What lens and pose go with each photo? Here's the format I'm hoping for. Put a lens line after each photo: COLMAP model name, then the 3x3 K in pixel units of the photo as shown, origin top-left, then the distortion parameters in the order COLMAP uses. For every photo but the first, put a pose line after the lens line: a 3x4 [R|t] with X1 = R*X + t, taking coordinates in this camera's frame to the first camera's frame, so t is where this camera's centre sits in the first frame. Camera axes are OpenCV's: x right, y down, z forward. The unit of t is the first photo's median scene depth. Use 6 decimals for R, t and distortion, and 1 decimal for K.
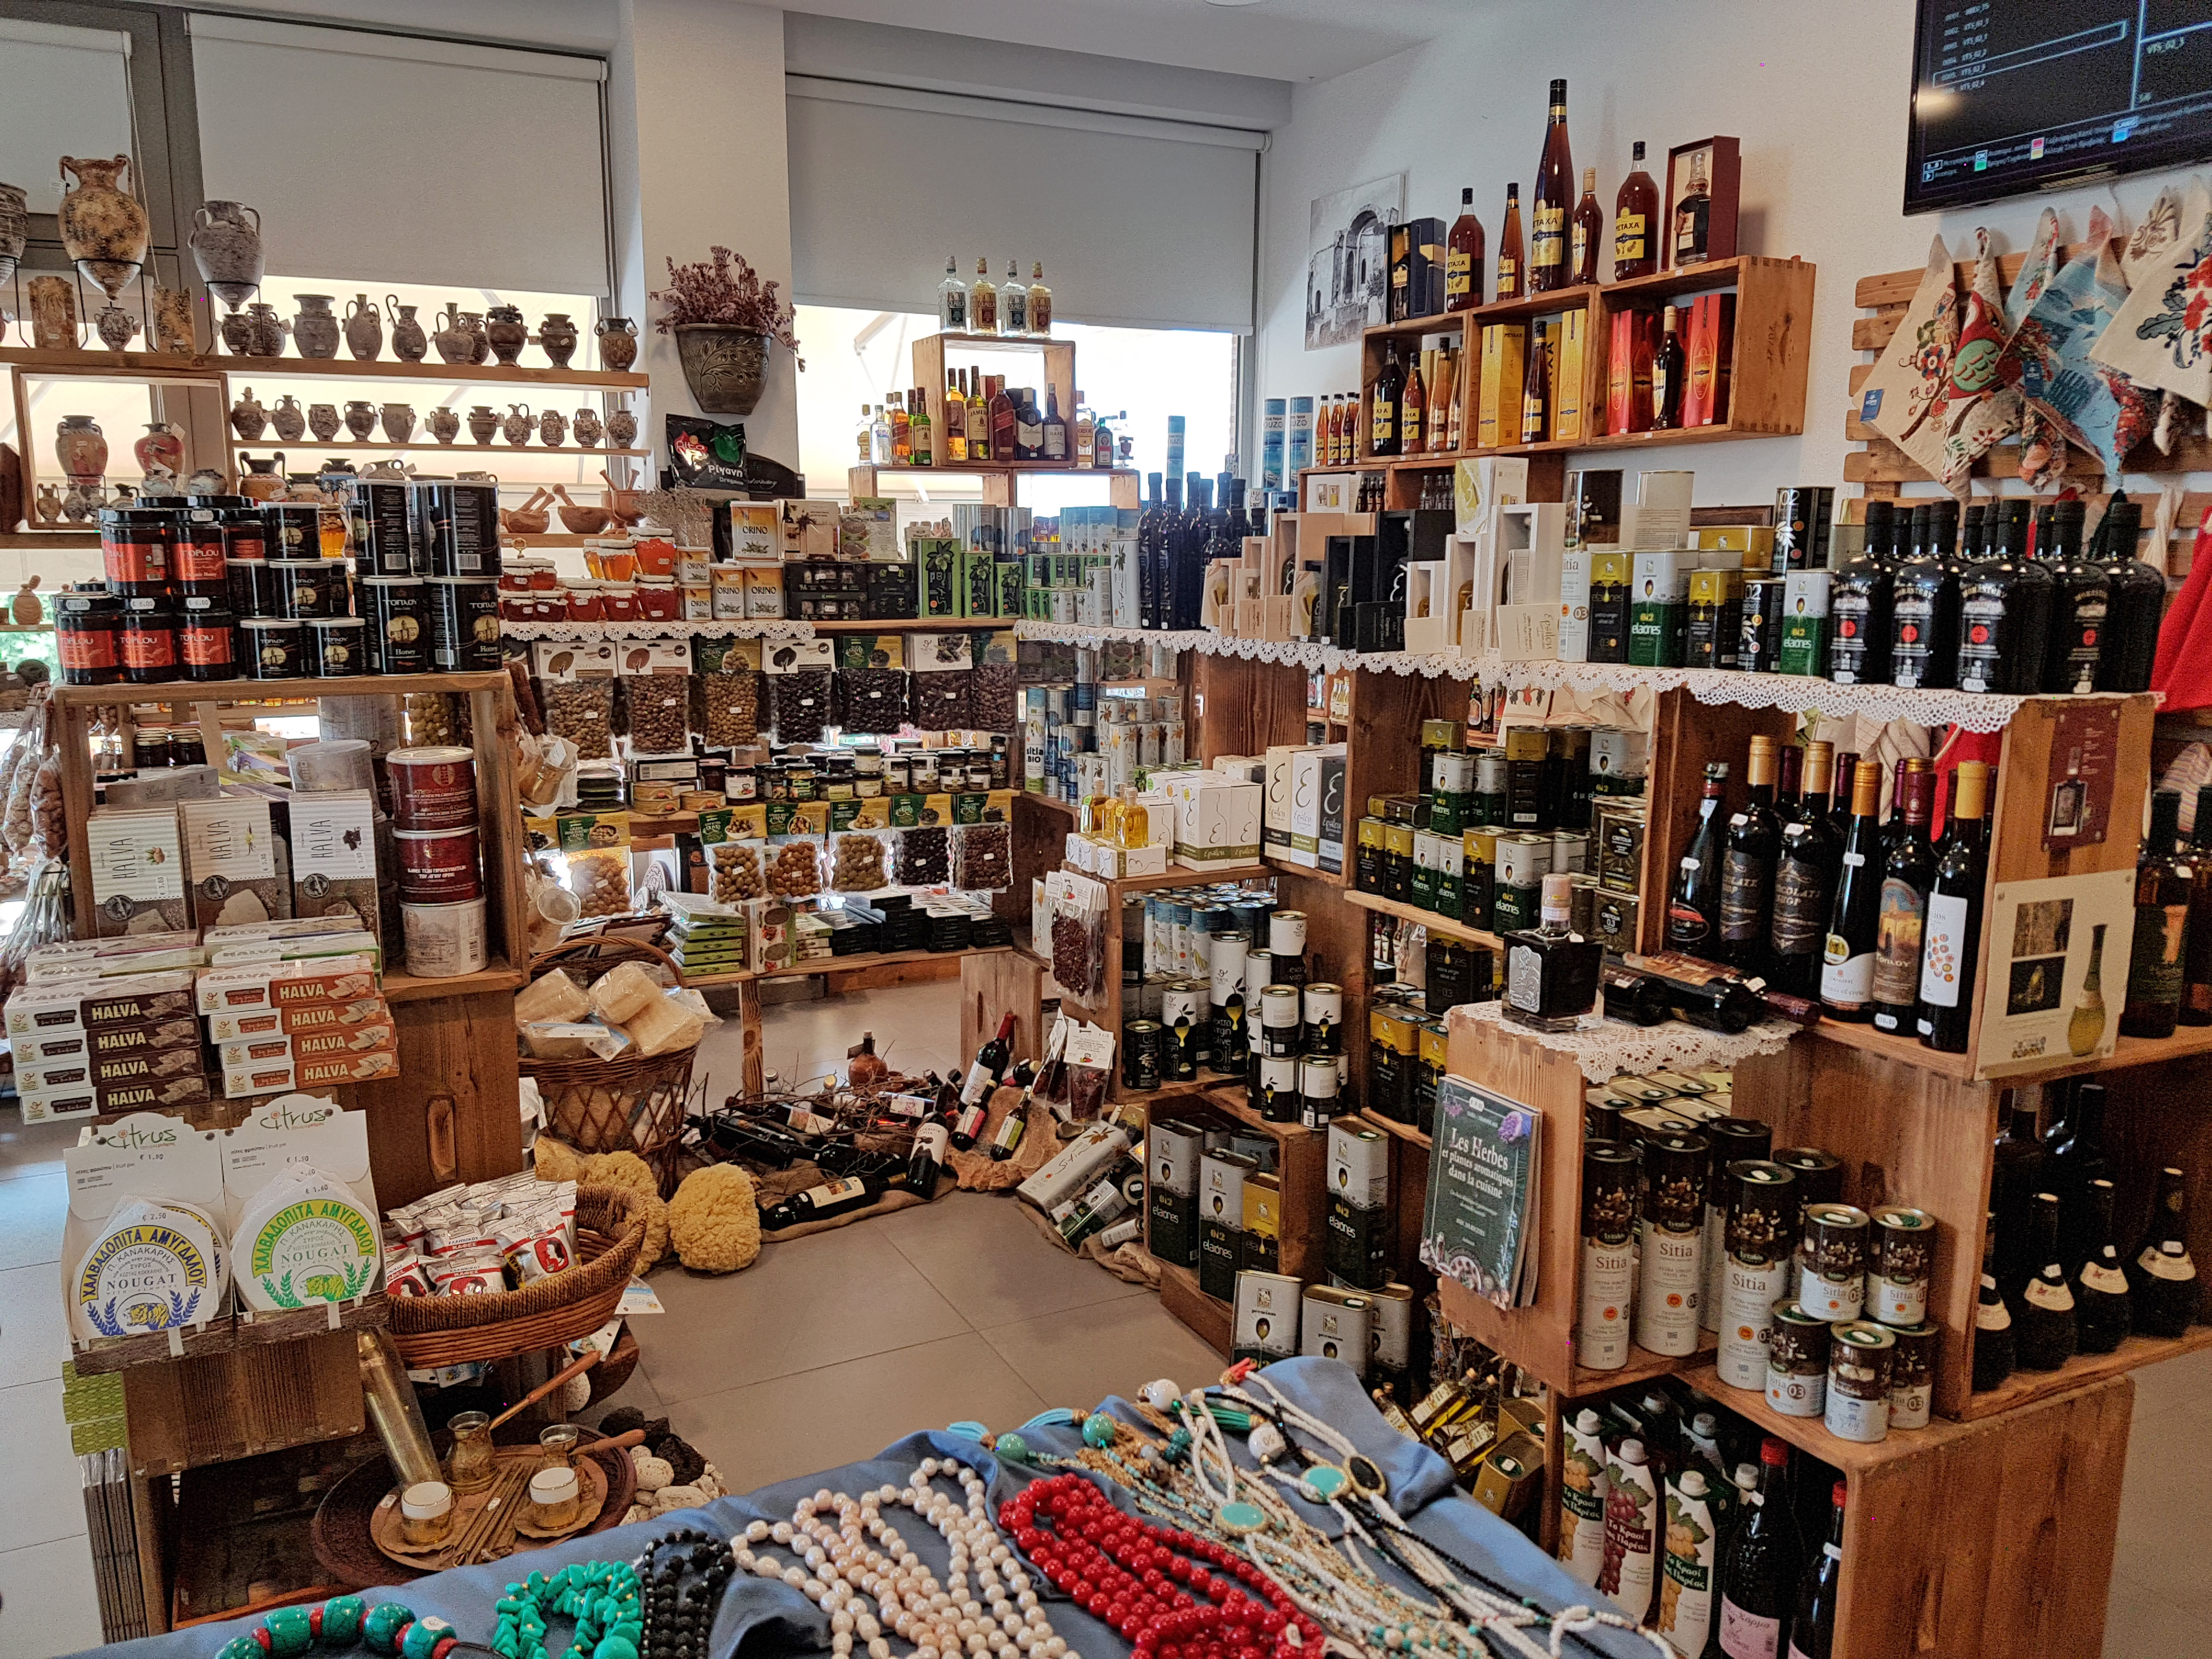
lens RADIAL K [[1714.8, 0, 1094.5], [0, 1714.8, 841.1], [0, 0, 1]] dist [0.163720, -0.270455]
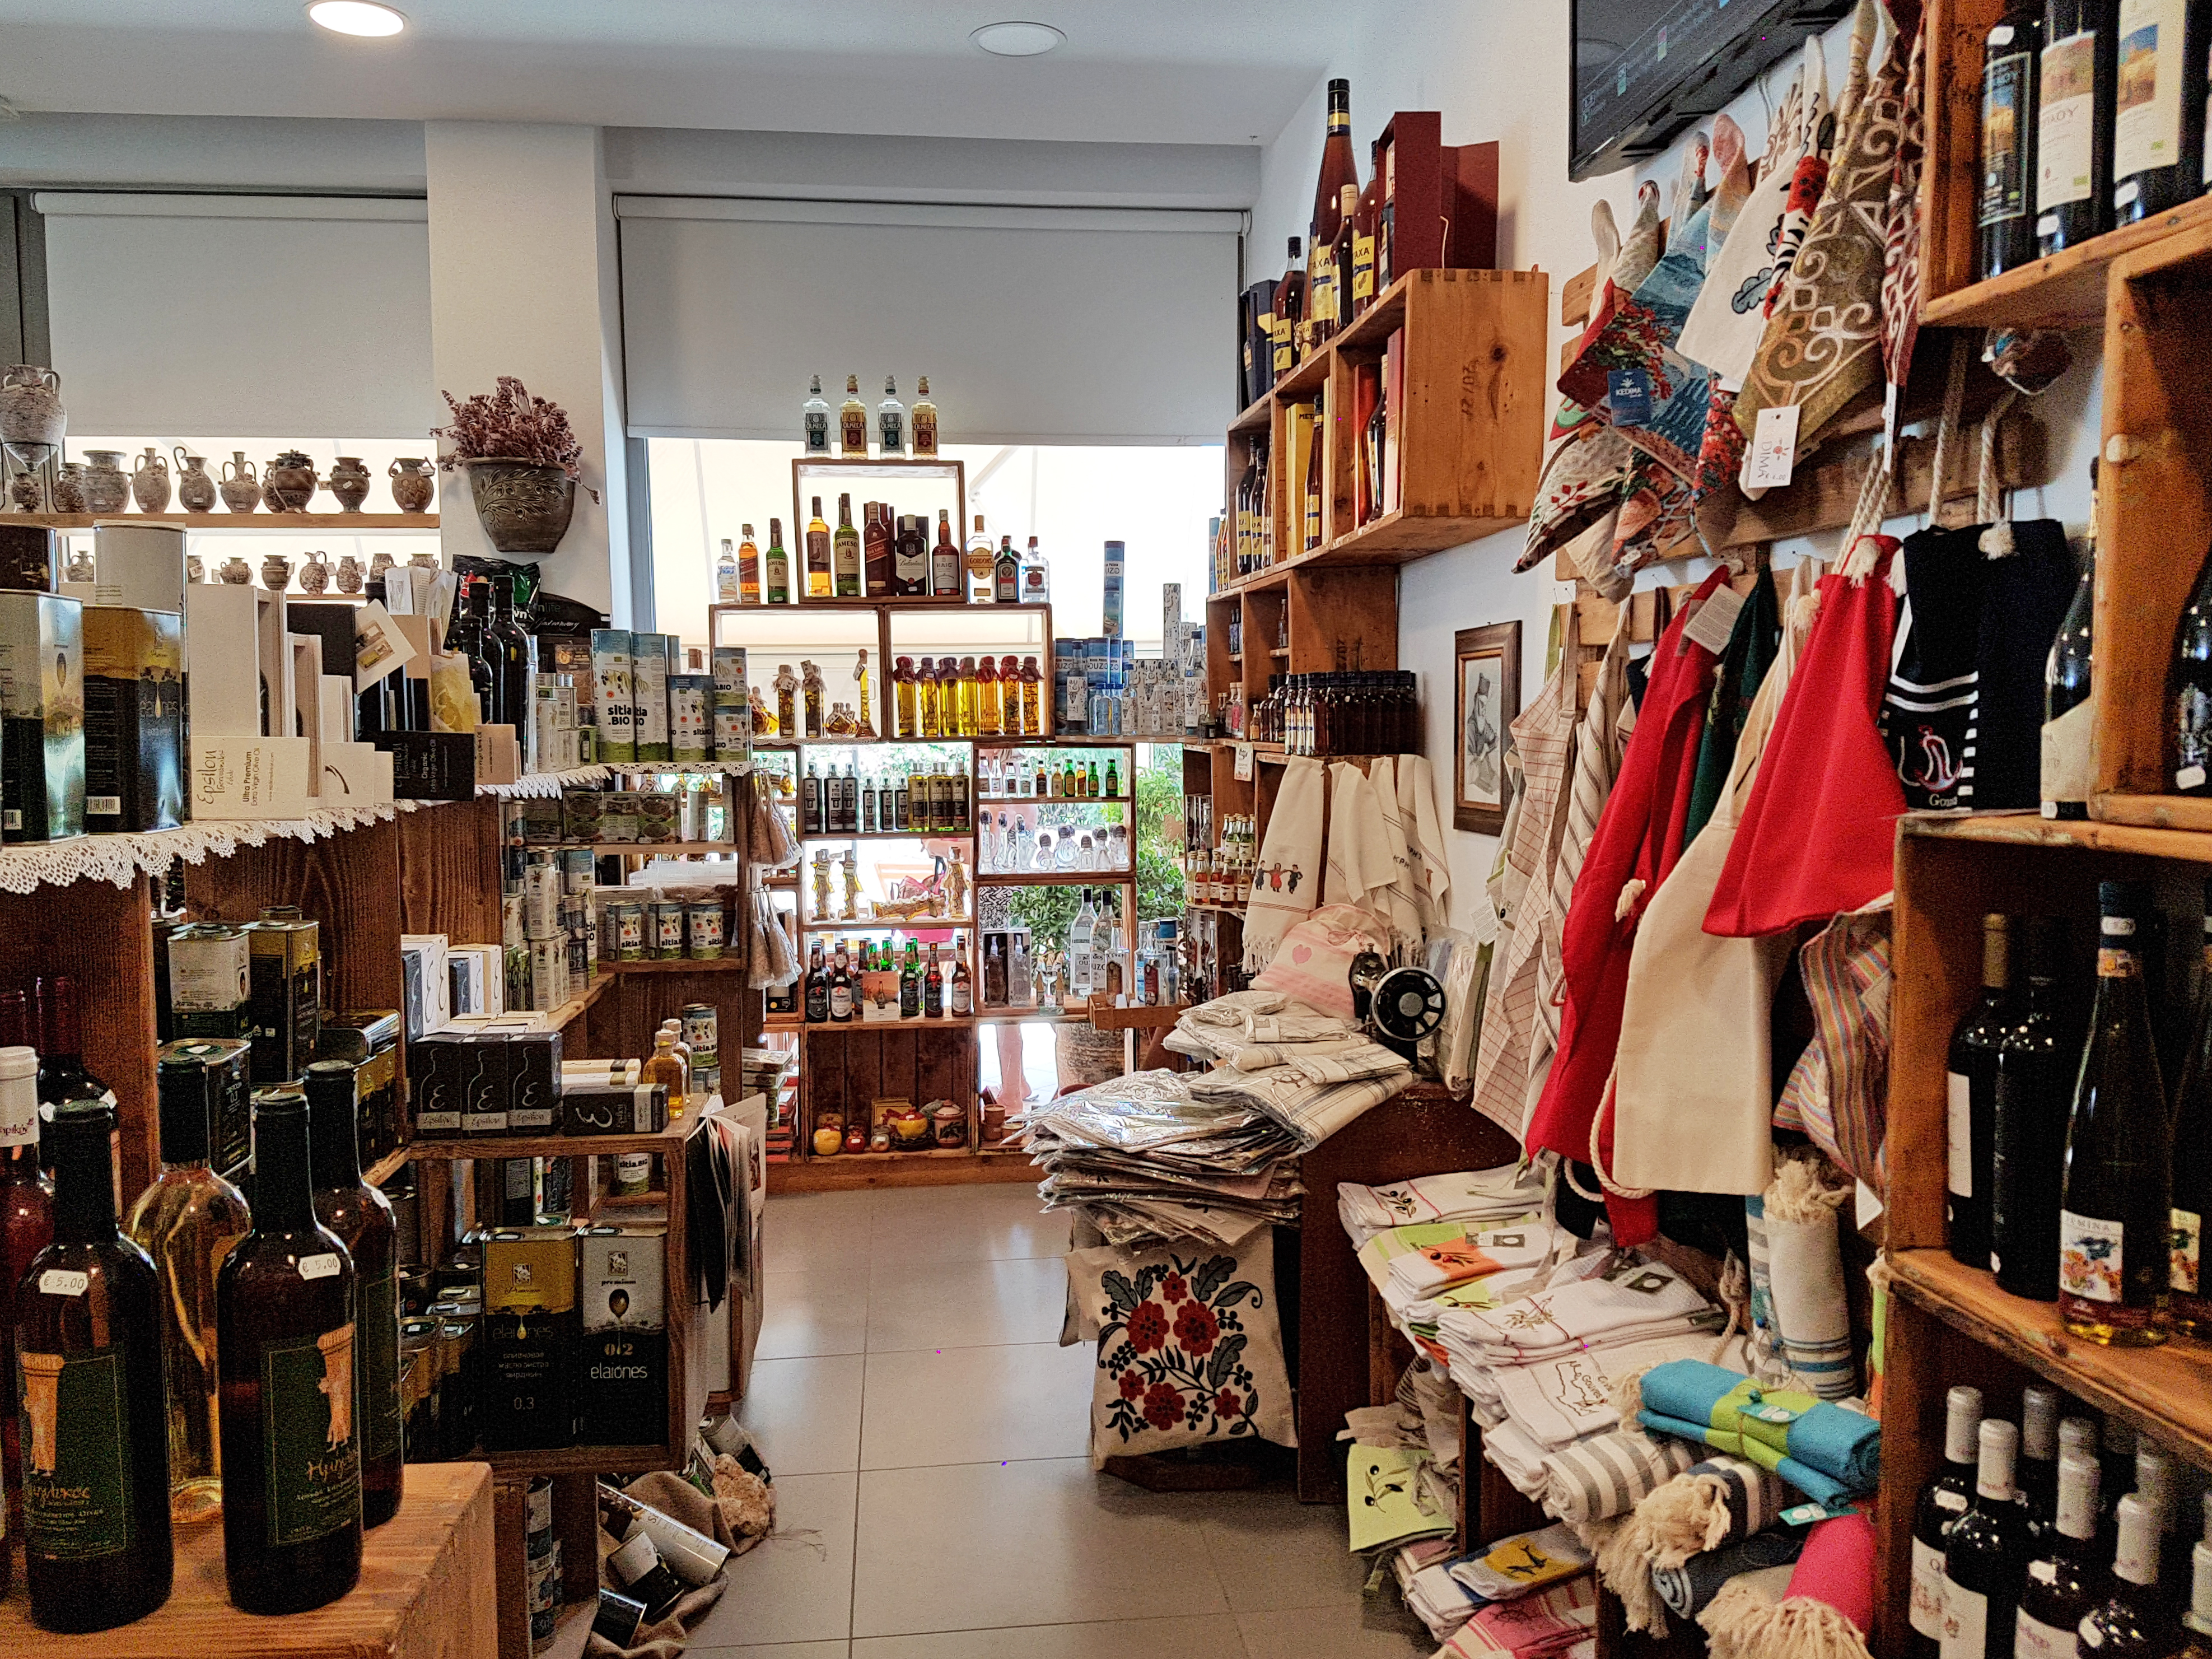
lens RADIAL K [[1714.8, 0, 1097.7], [0, 1714.8, 851.9], [0, 0, 1]] dist [0.159787, -0.215596]
pose [[0.933743, 0.020564, -0.357352, 0.426867], [-0.051935, 0.995567, -0.078414, -0.032132], [0.354156, 0.091778, 0.930672, 0.270789]]
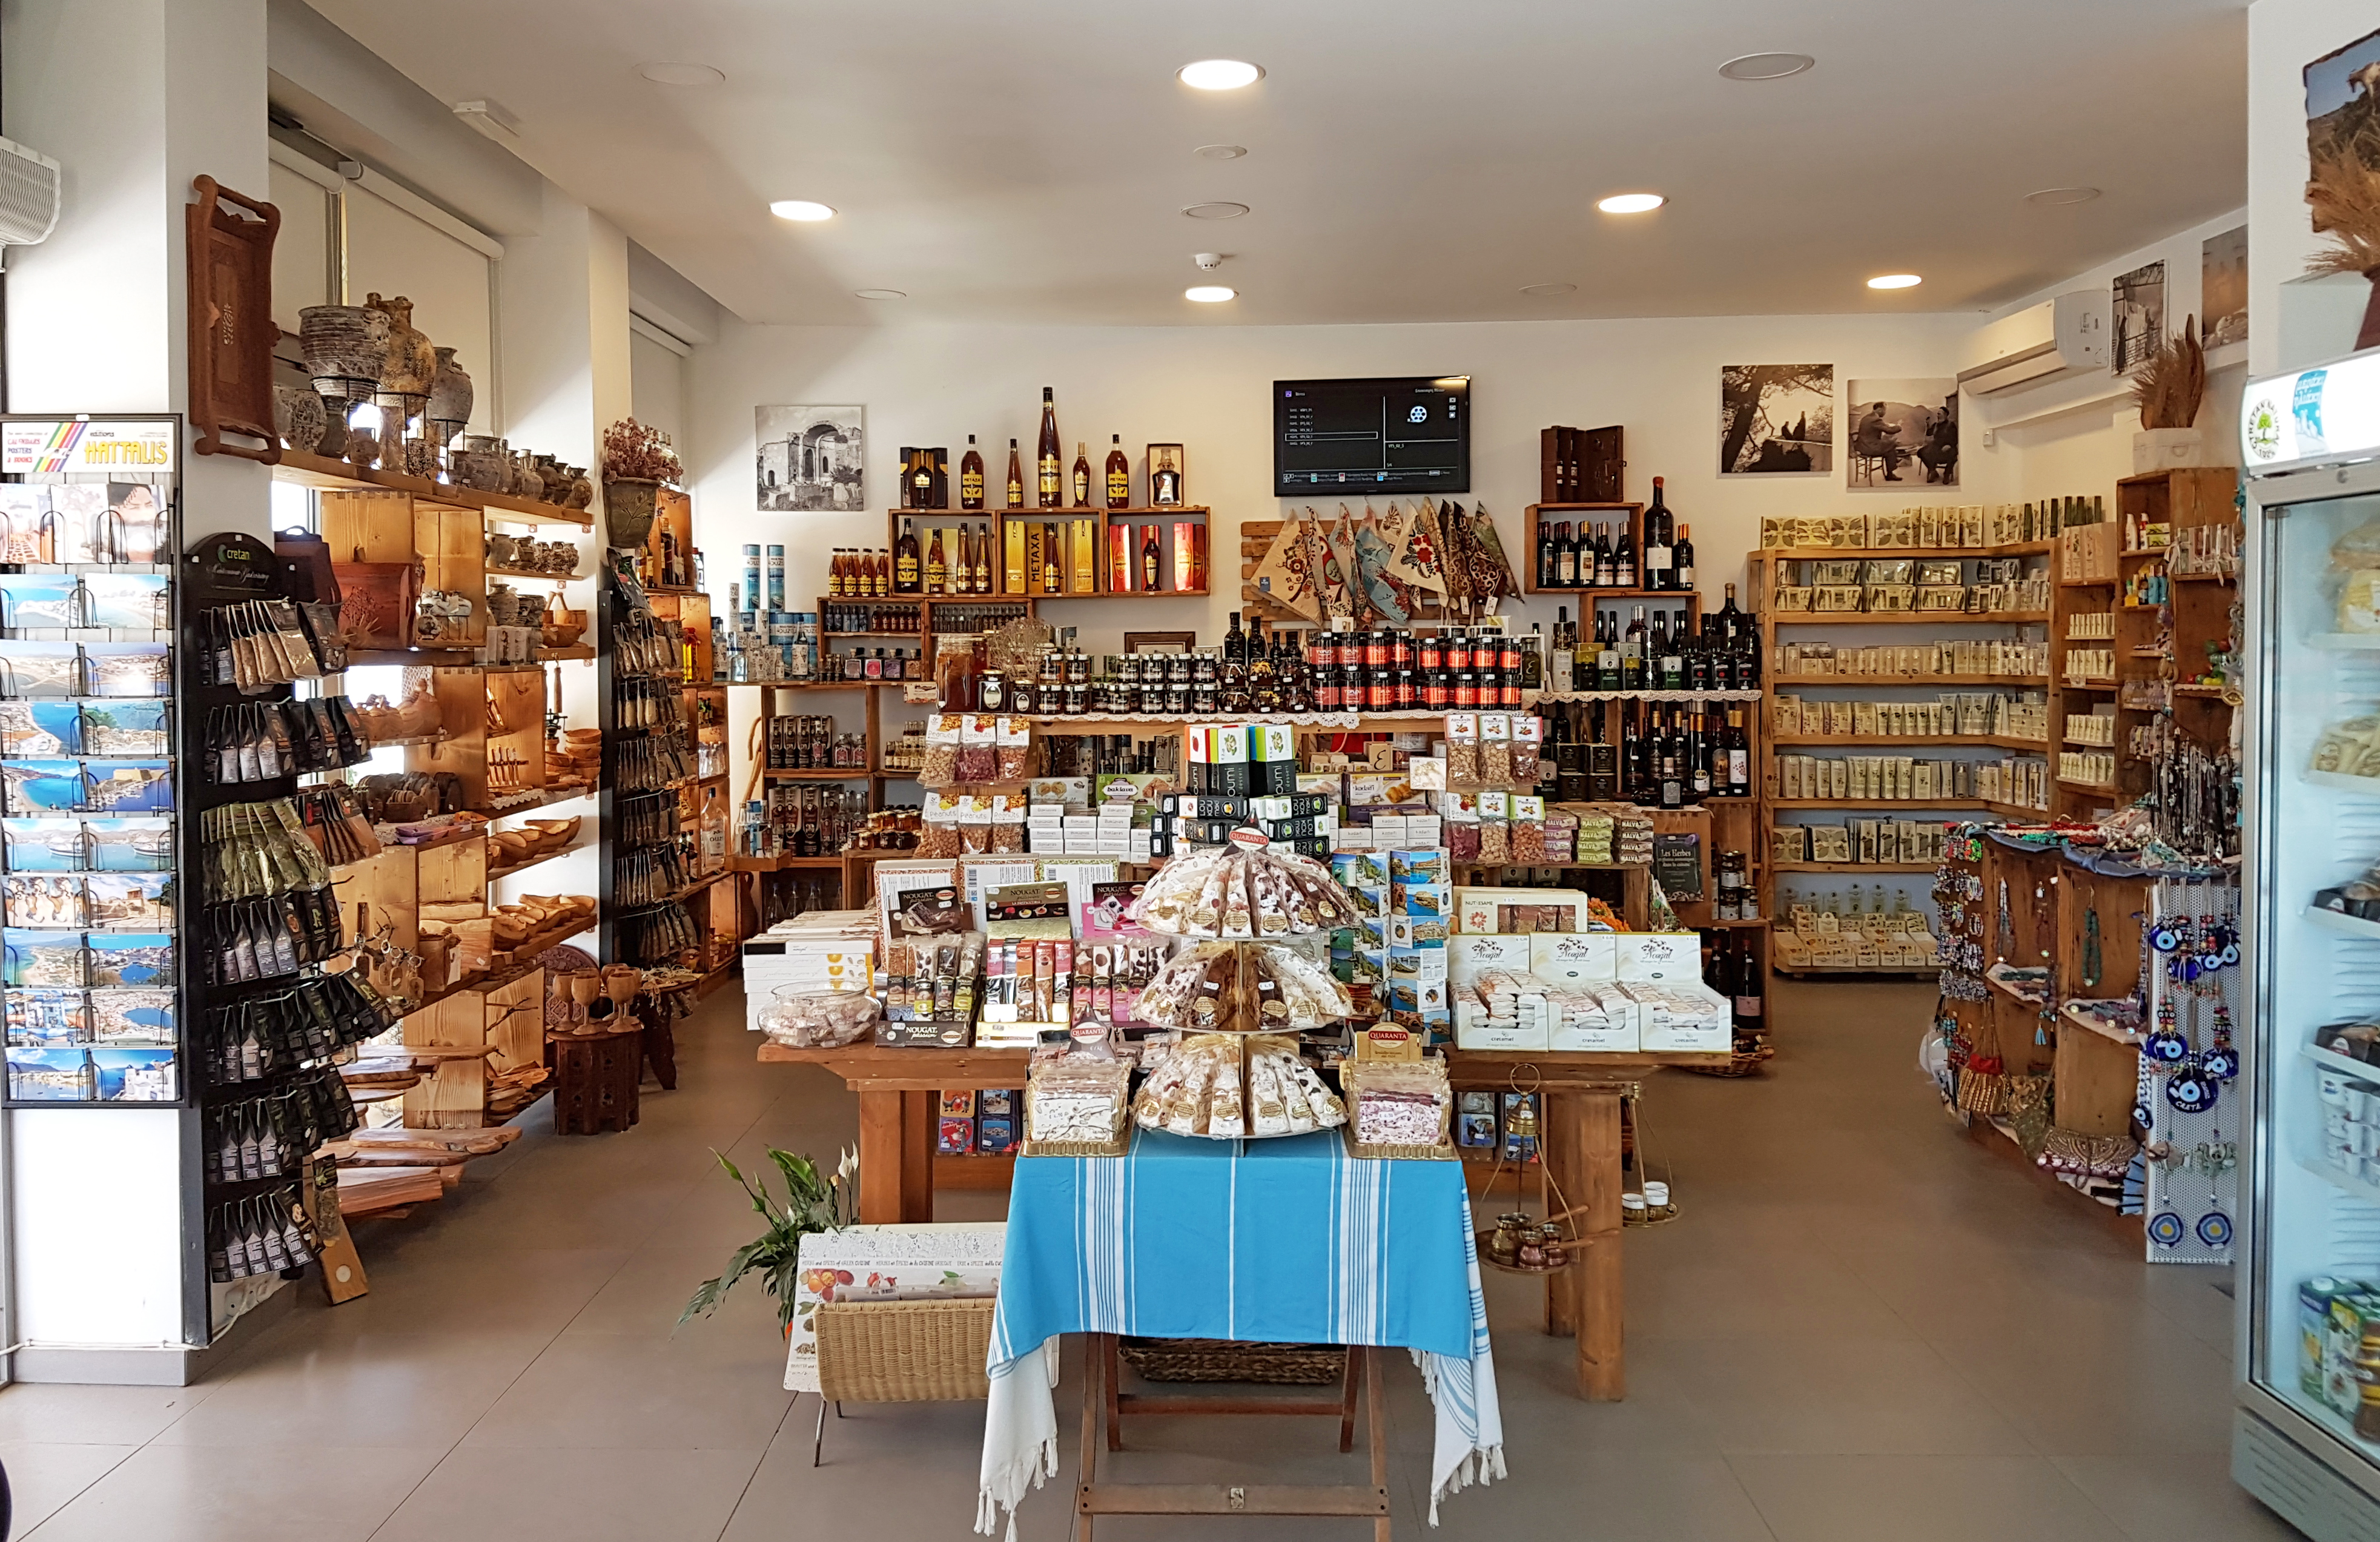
lens RADIAL K [[1869.5, 0, 1160.9], [0, 1869.5, 673.4], [0, 0, 1]] dist [0.204979, -0.002351]
pose [[0.475646, -0.016749, 0.879477, -1.250055], [0.156711, 0.985438, -0.065987, -0.017646], [-0.865565, 0.169210, 0.471344, 0.079986]]
